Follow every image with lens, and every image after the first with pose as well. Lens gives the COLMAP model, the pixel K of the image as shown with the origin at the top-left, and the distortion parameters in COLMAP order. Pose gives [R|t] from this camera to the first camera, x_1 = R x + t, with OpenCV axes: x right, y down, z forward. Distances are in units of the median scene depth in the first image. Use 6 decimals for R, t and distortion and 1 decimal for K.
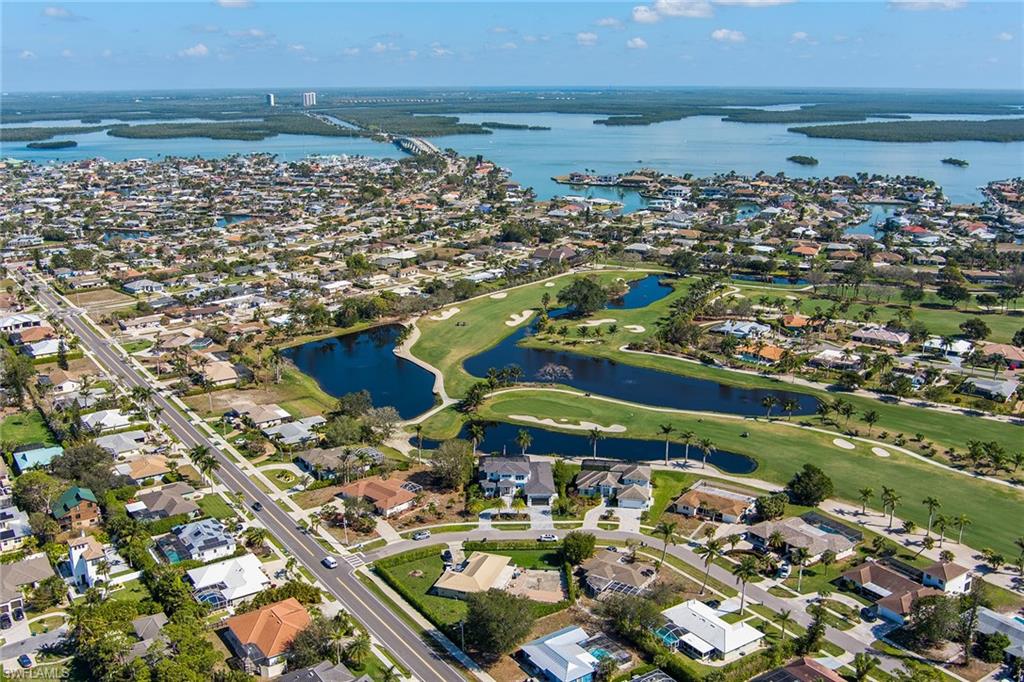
lens RADIAL K [[977.5, 0, 512.0], [0, 977.5, 341.0], [0, 0, 1]] dist [-0.045633, -0.013582]
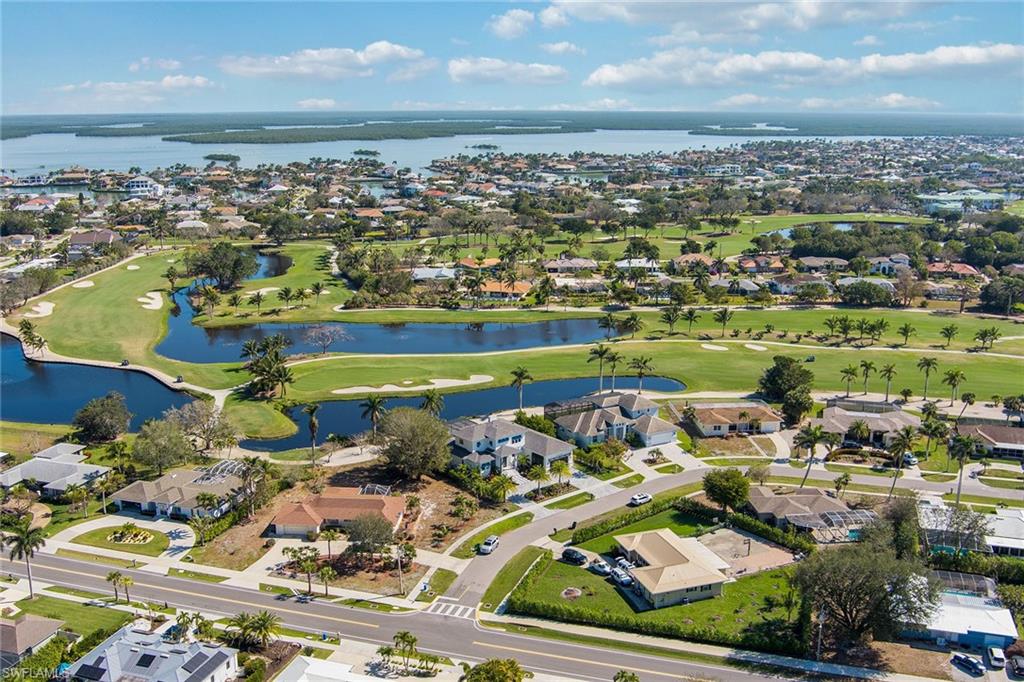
lens RADIAL K [[978.5, 0, 498.3], [0, 978.5, 341.6], [0, 0, 1]] dist [-0.045536, -0.005175]
pose [[0.792624, -0.143700, 0.592535, -0.376637], [0.159392, 0.986870, 0.026117, 0.049214], [-0.588507, 0.073744, 0.805122, 0.423466]]
